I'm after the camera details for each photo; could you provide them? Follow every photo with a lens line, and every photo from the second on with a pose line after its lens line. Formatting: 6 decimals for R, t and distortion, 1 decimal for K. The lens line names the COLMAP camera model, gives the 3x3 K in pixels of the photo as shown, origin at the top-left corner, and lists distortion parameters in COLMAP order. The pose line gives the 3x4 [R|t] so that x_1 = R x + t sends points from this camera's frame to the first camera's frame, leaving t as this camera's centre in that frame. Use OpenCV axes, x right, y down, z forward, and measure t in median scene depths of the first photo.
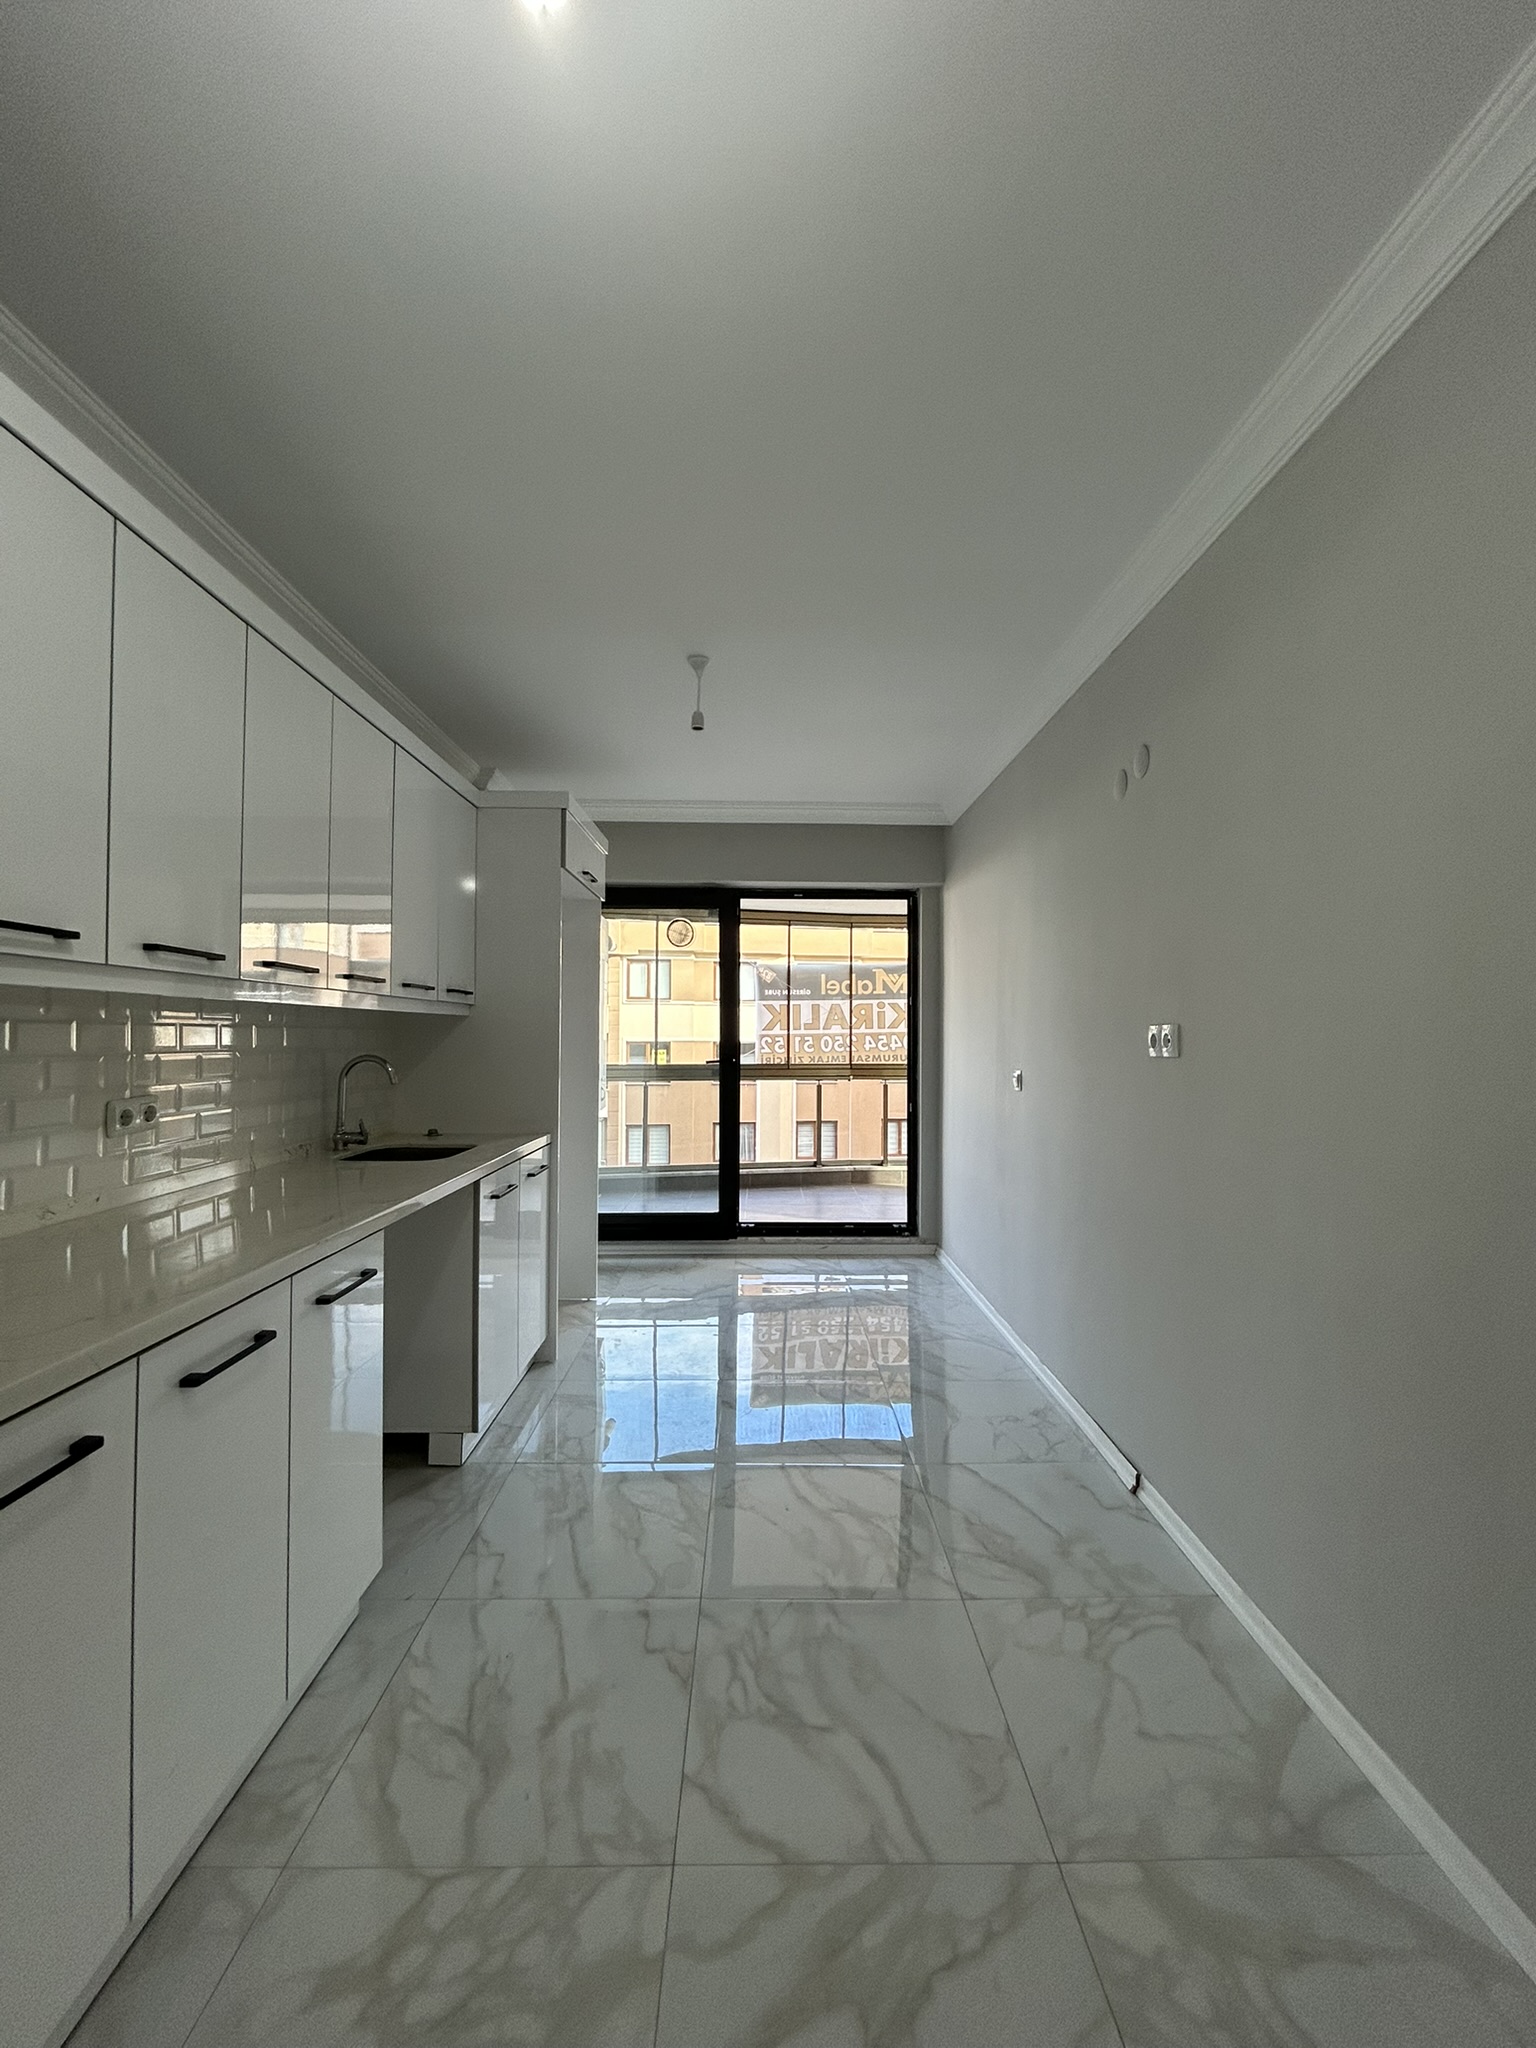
lens RADIAL K [[822.4, 0, 761.1], [0, 822.4, 1032.2], [0, 0, 1]] dist [0.011397, 0.000298]
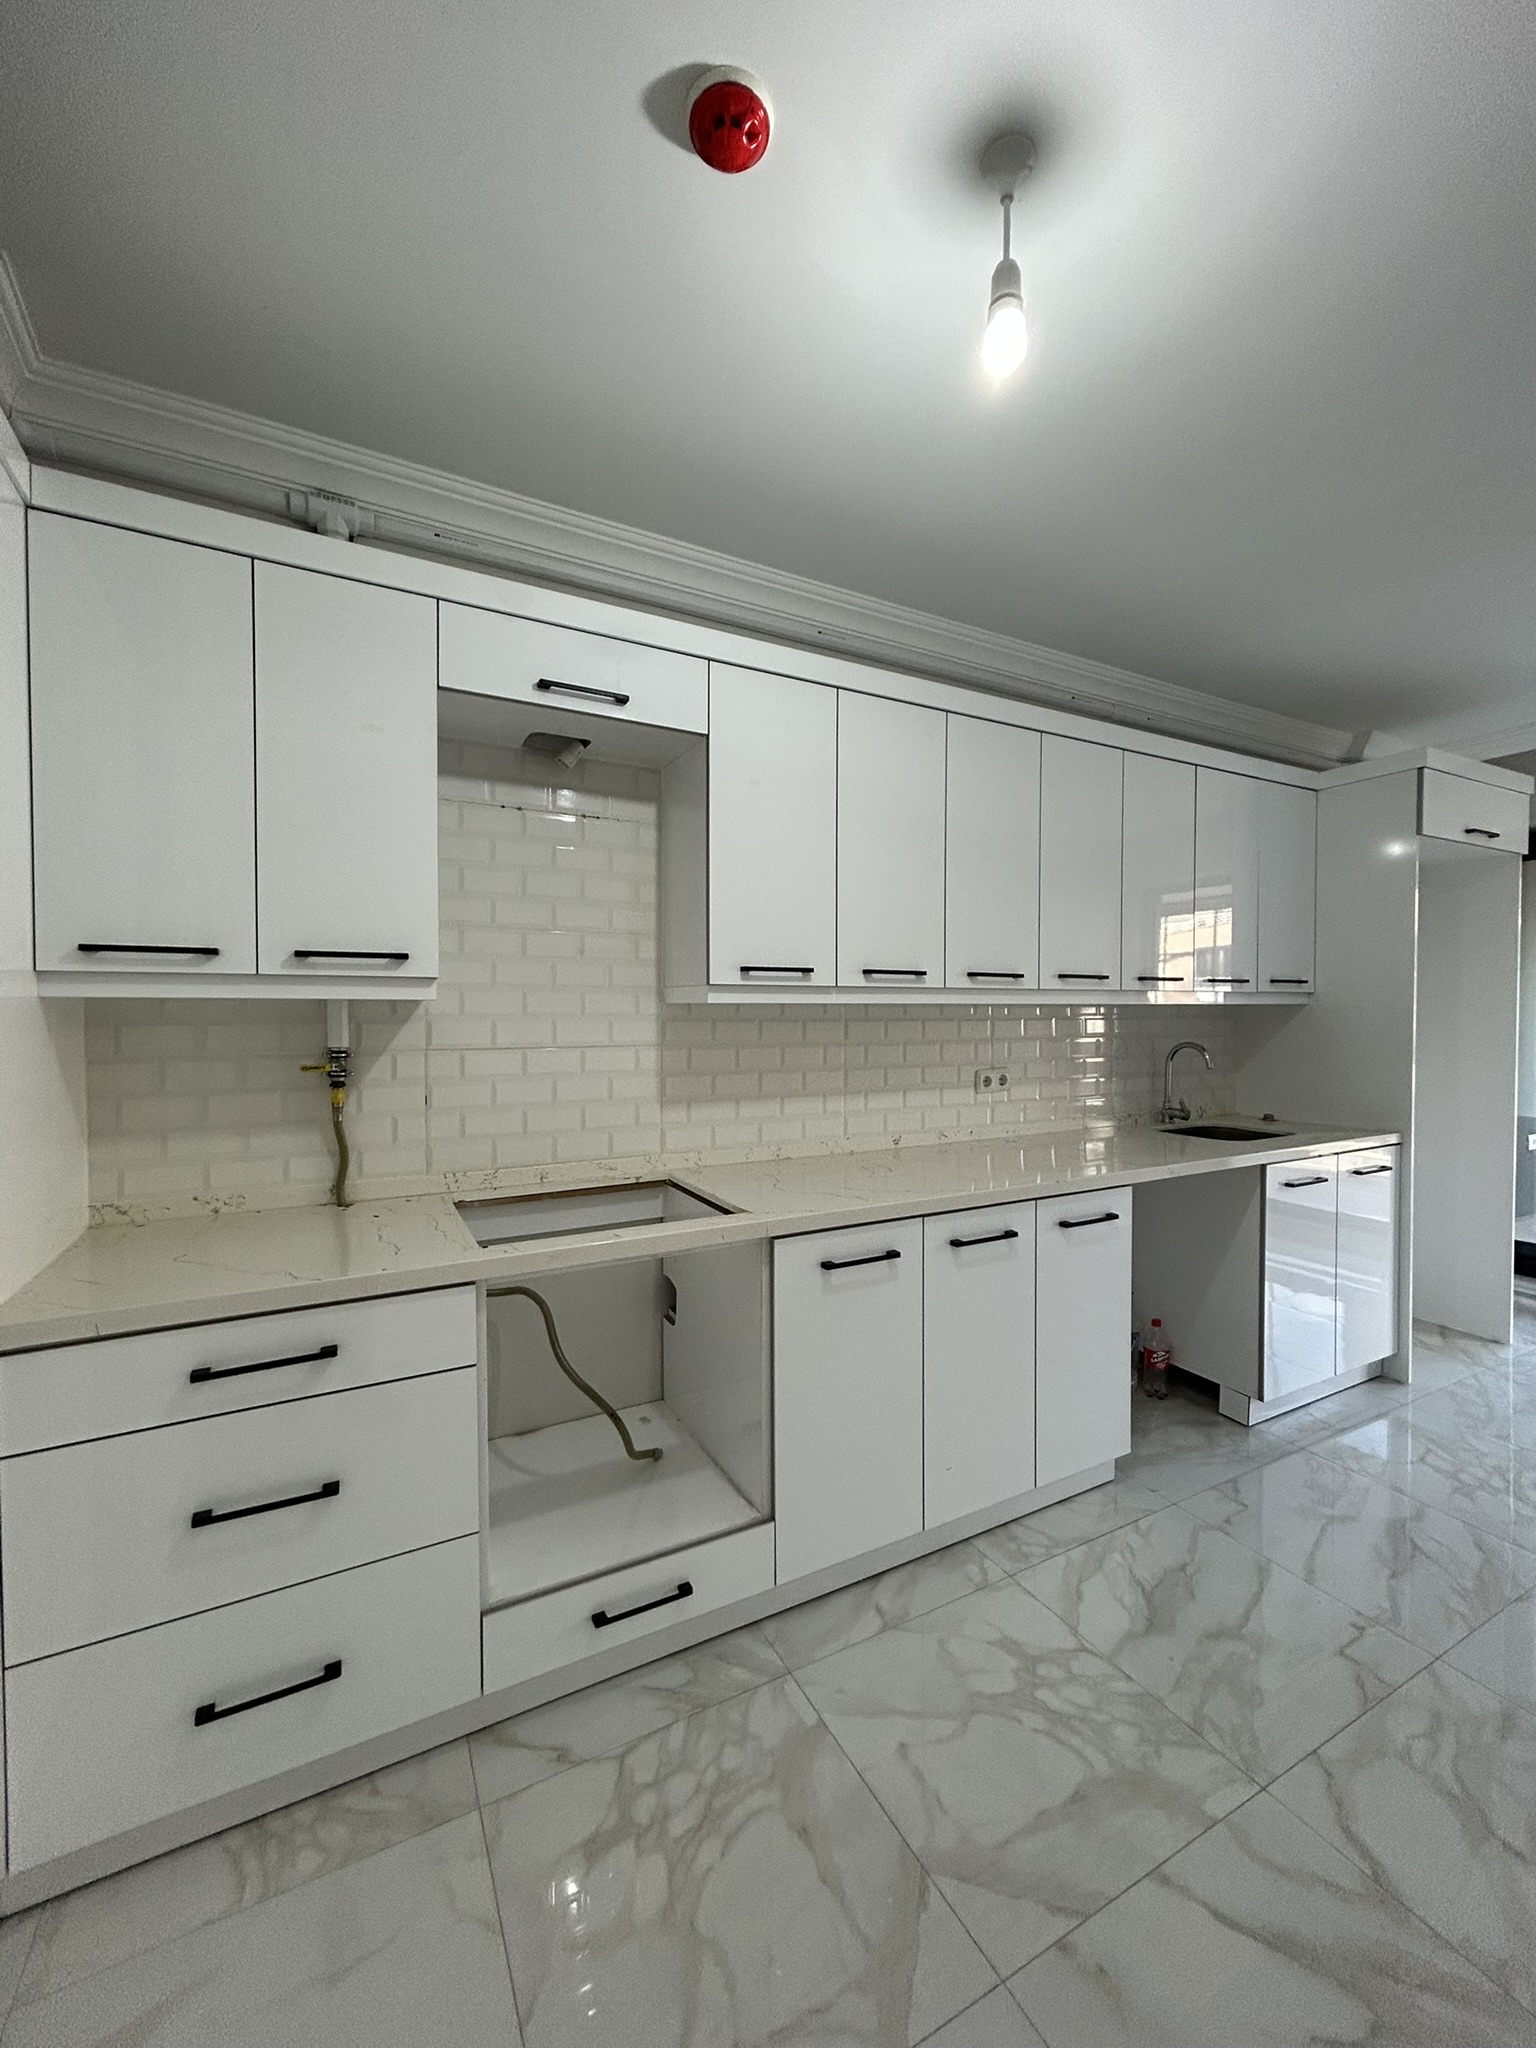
lens RADIAL K [[810.1, 0, 767.6], [0, 810.1, 1029.3], [0, 0, 1]] dist [-0.000172, -0.000312]
pose [[0.460535, 0.012358, -0.887556, 0.376936], [0.010364, 0.999760, 0.019298, -0.026945], [0.887581, -0.018086, 0.460296, -0.045012]]
